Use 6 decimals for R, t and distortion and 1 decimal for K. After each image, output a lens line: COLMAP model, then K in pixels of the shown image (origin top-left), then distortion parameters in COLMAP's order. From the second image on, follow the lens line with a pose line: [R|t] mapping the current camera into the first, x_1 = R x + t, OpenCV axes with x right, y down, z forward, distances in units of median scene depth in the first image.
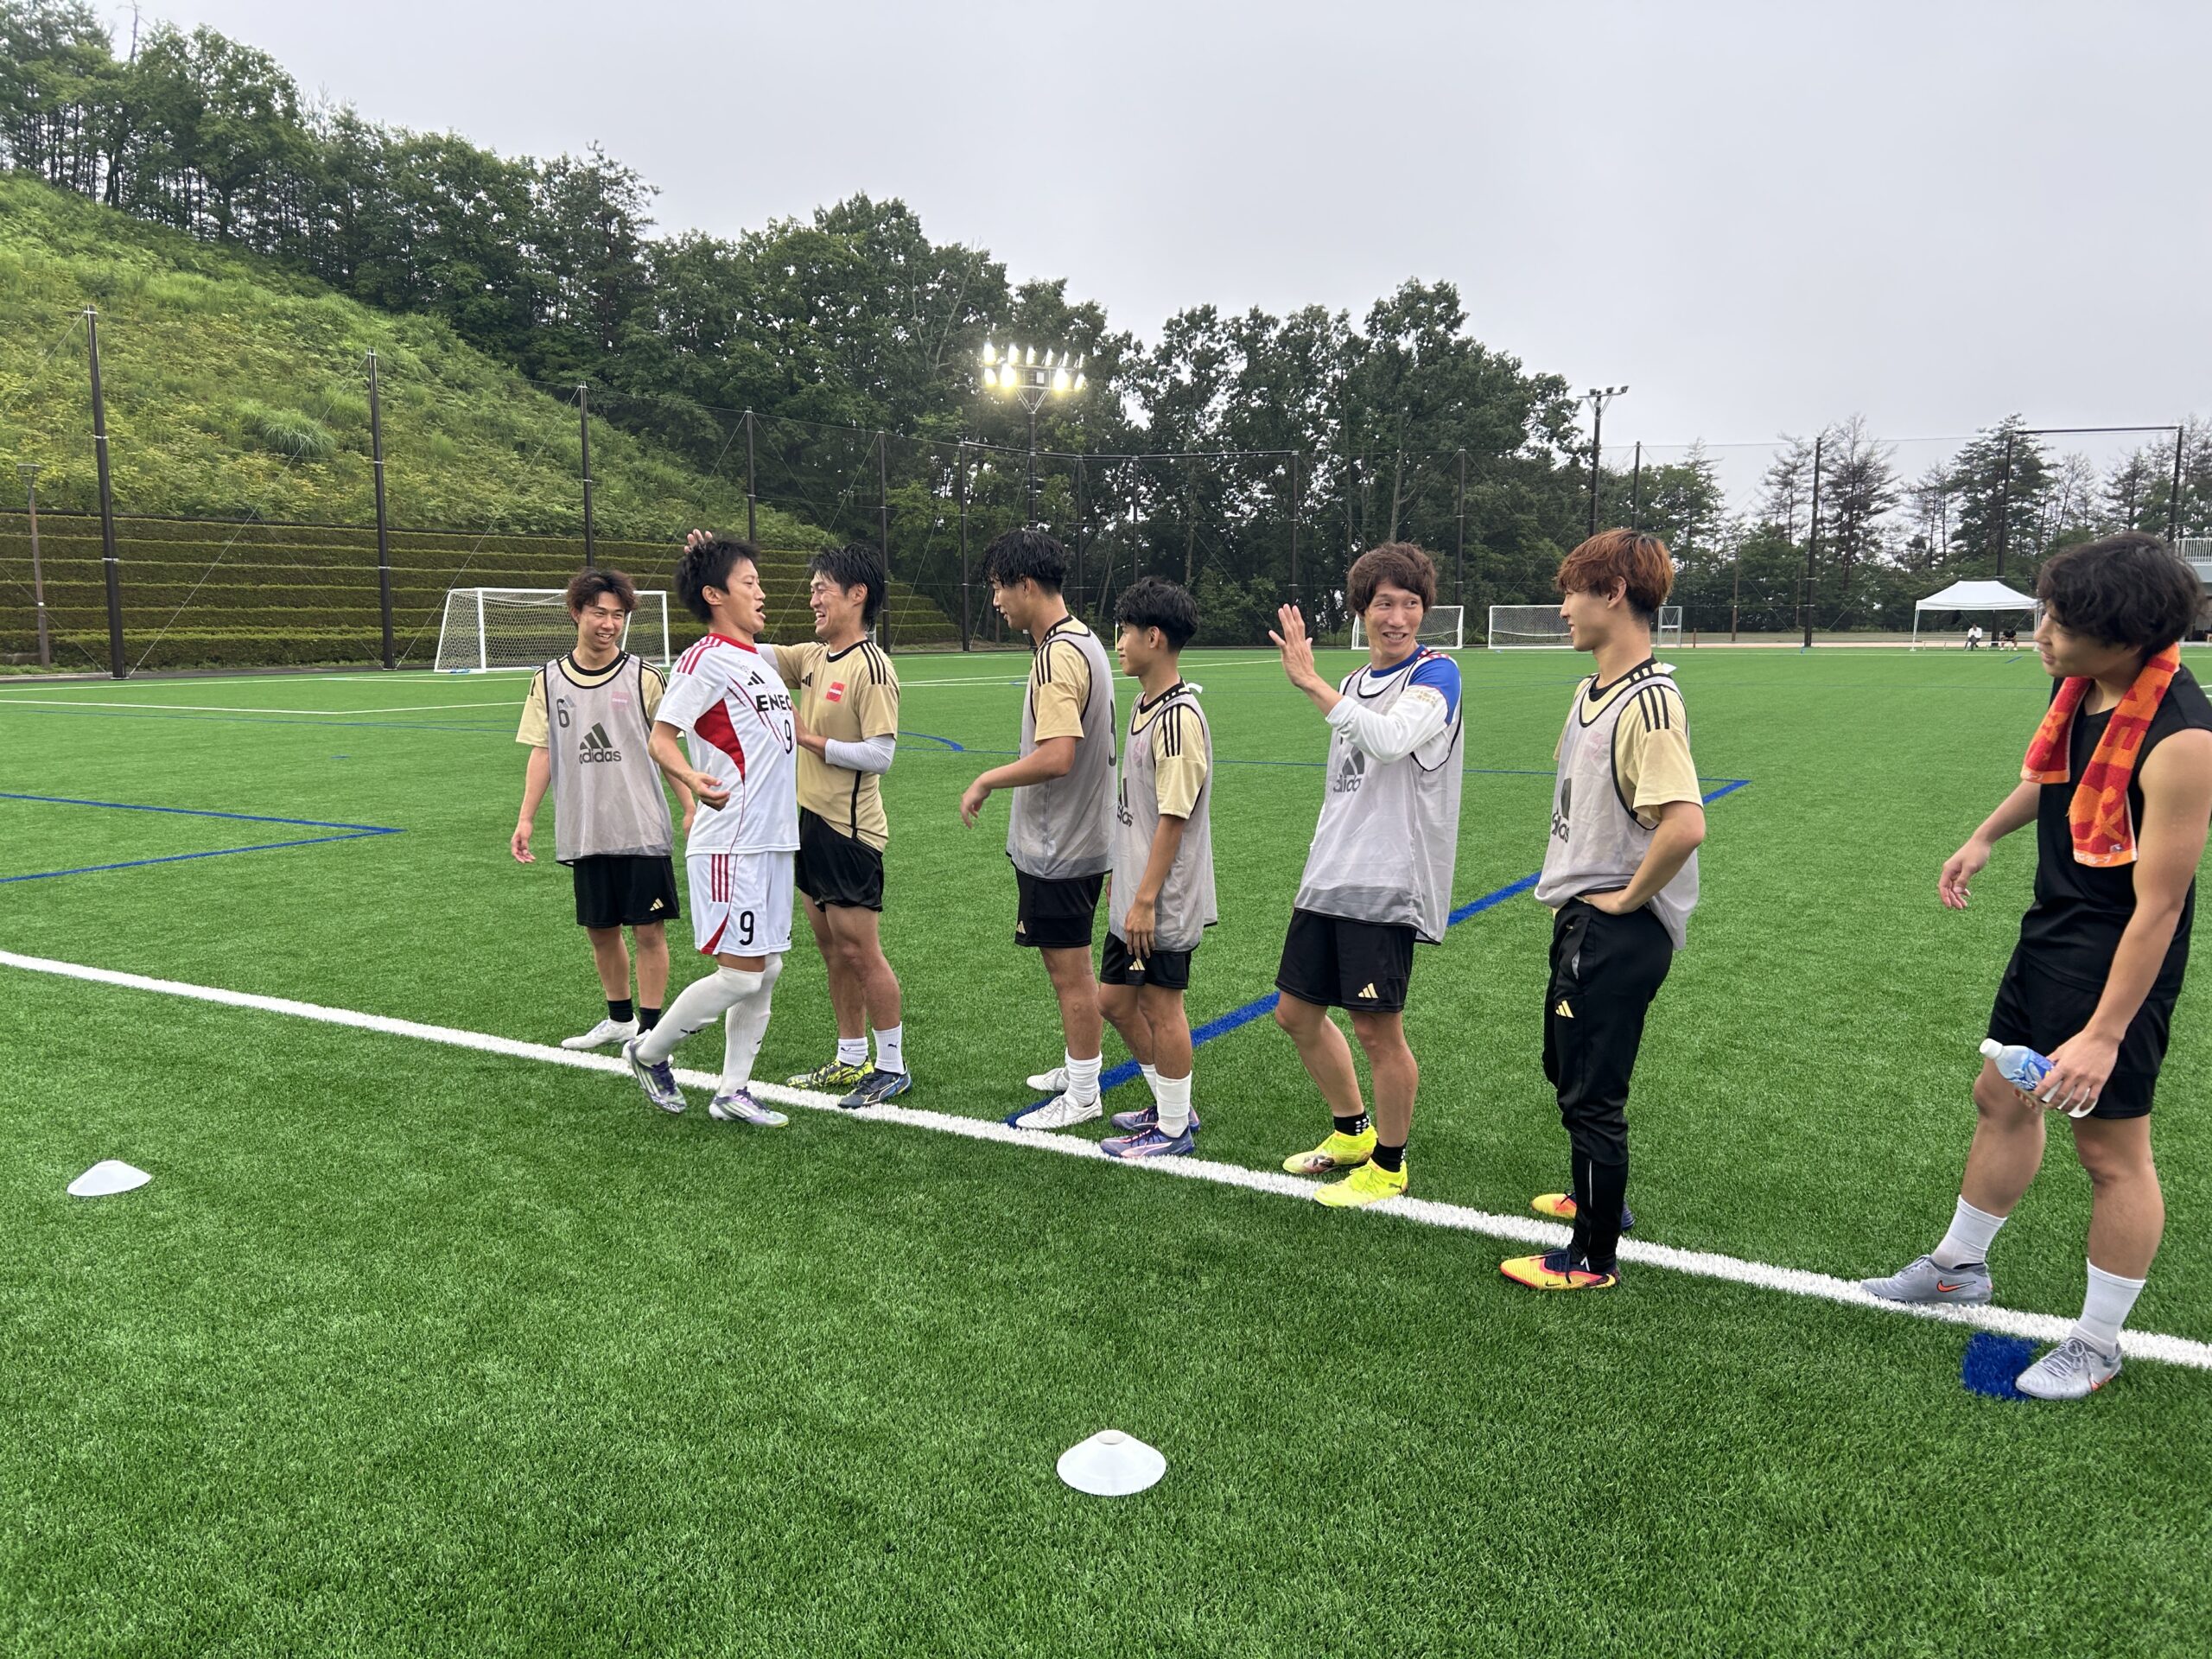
lens RADIAL K [[1661.3, 0, 1109.1], [0, 1661.3, 840.0], [0, 0, 1]] dist [0.051309, -0.049438]
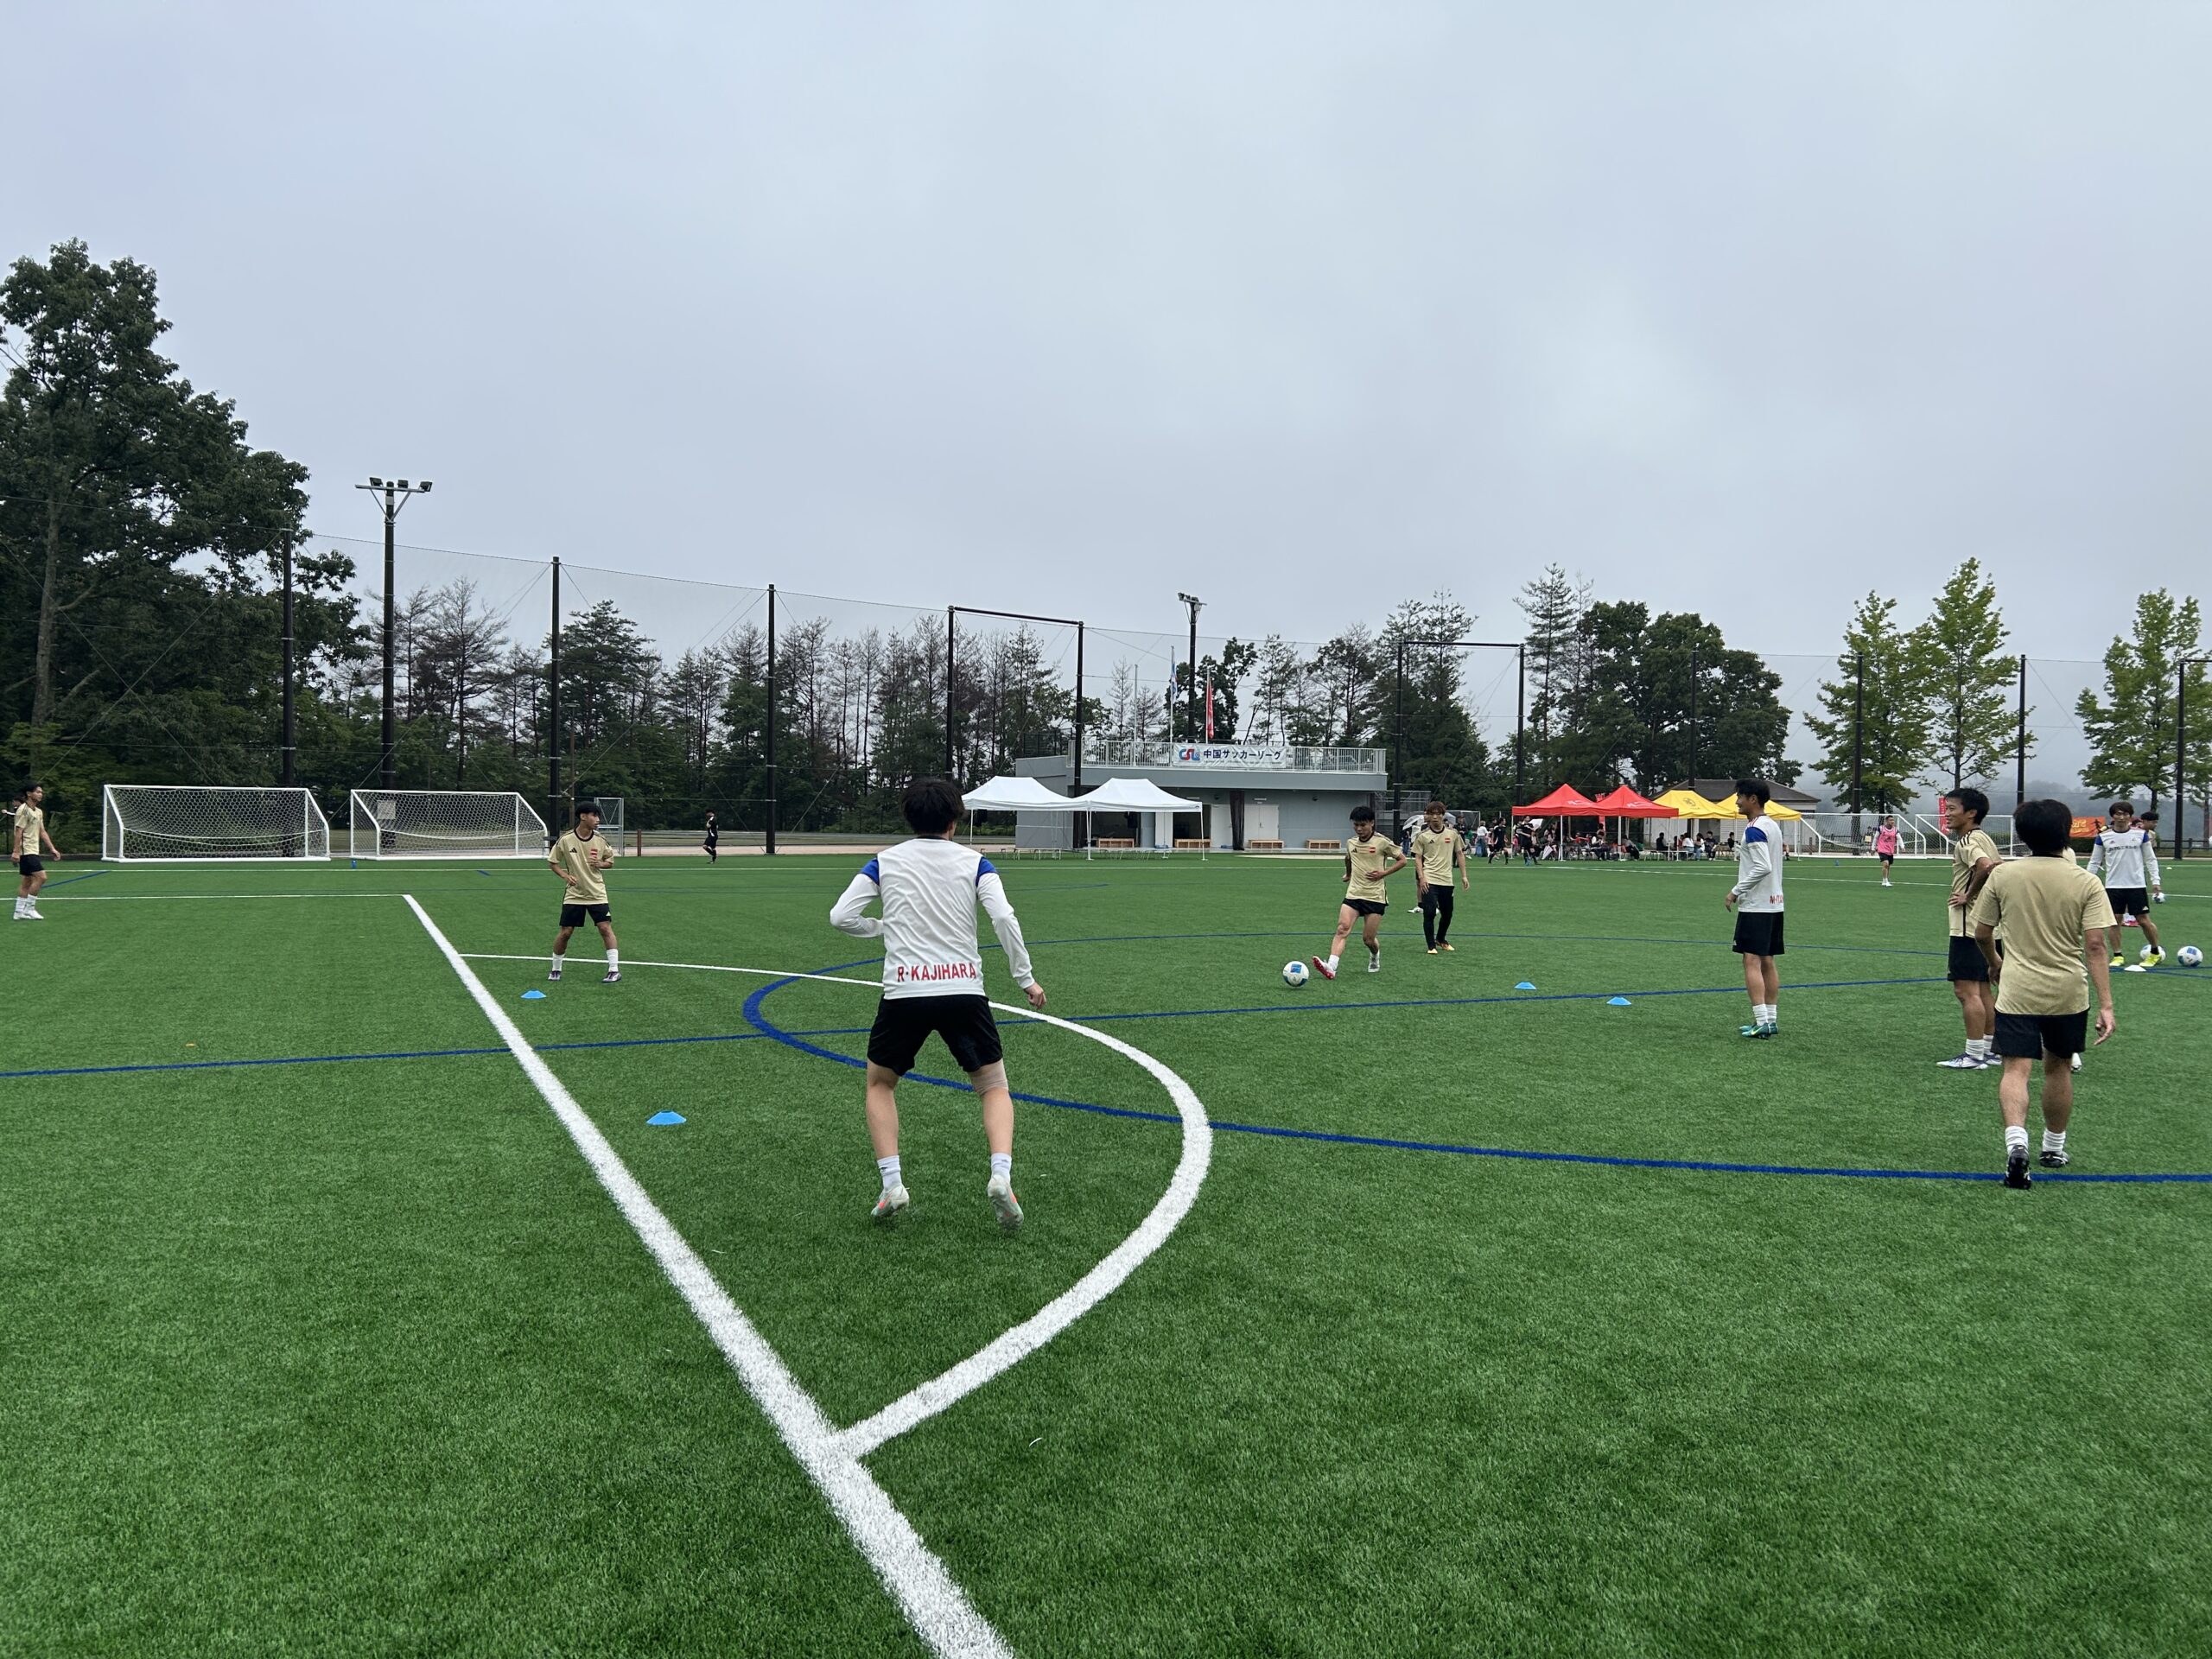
lens RADIAL K [[1724.4, 0, 1091.4], [0, 1724.4, 824.6], [0, 0, 1]] dist [0.071595, -0.042252]
pose [[0.566550, 0.009784, 0.823969, -0.135363], [0.097154, 0.992162, -0.078583, -0.046501], [-0.818280, 0.124573, 0.561159, 0.391135]]
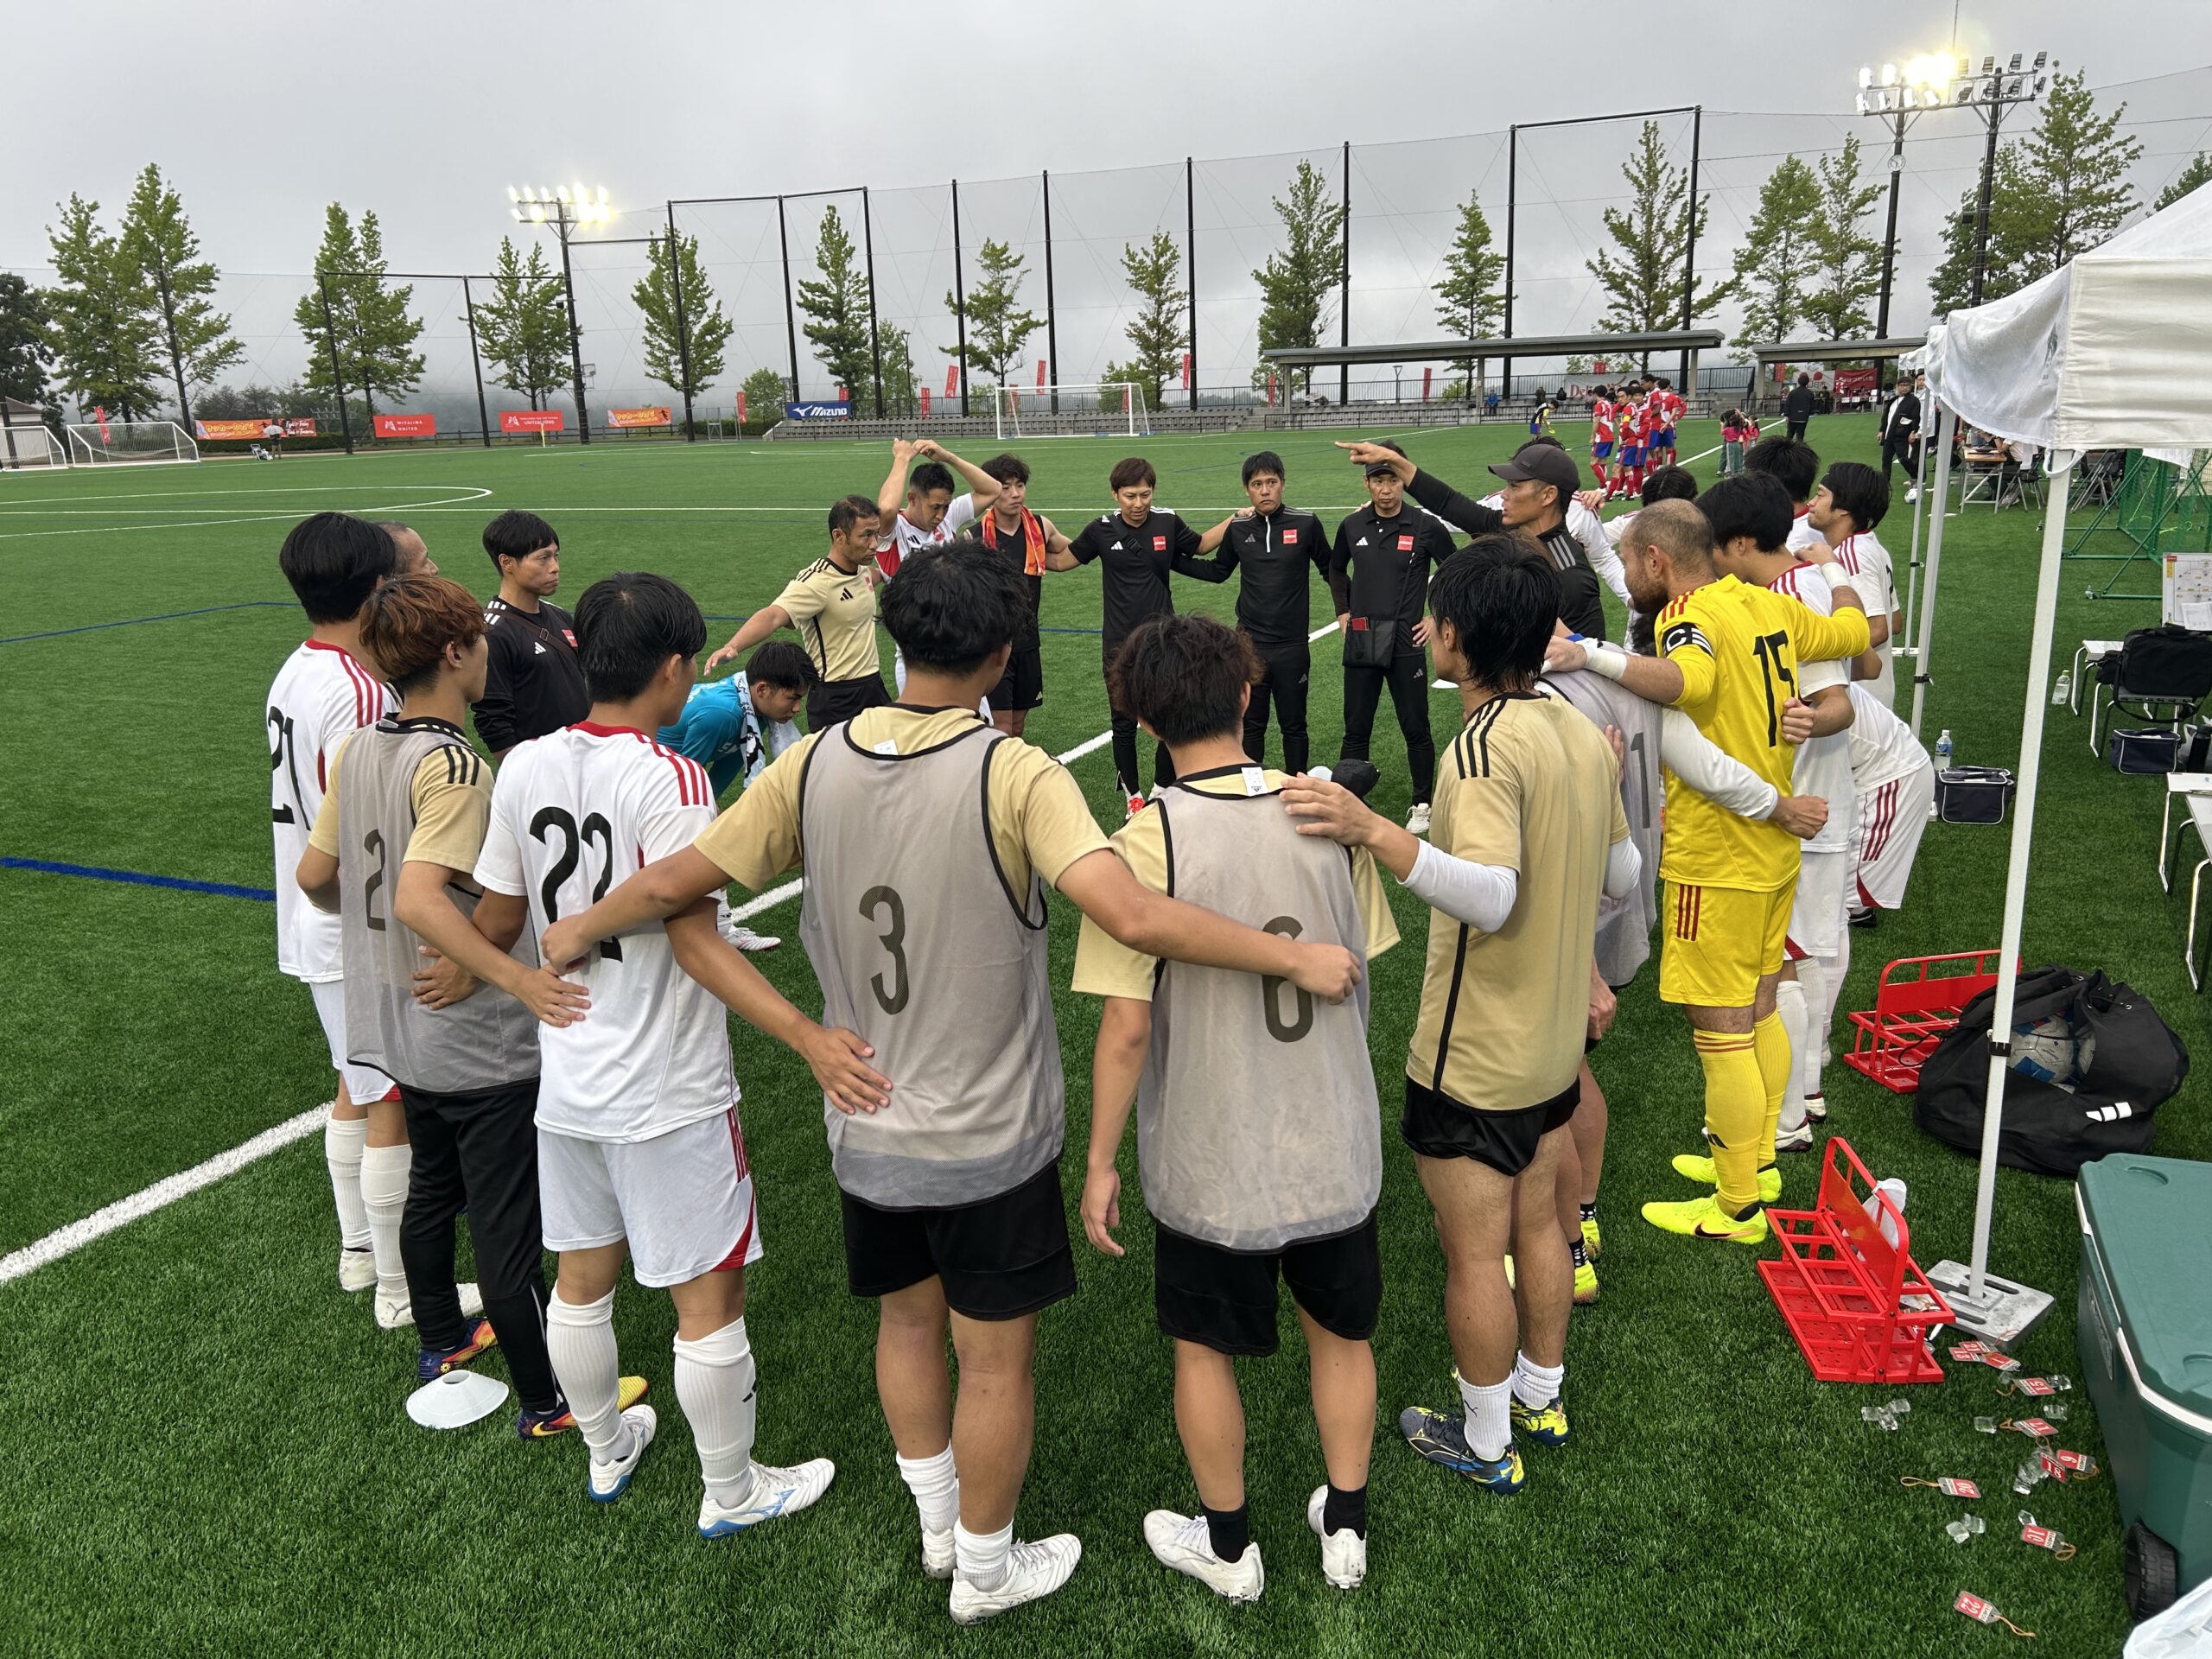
lens RADIAL K [[1661.3, 0, 1096.9], [0, 1661.3, 833.0], [0, 0, 1]] dist [0.051309, -0.049438]
pose [[-0.107222, -0.243656, 0.963917, -0.141886], [0.166636, 0.951388, 0.259025, -0.013498], [-0.980171, 0.188396, -0.061408, 0.092699]]
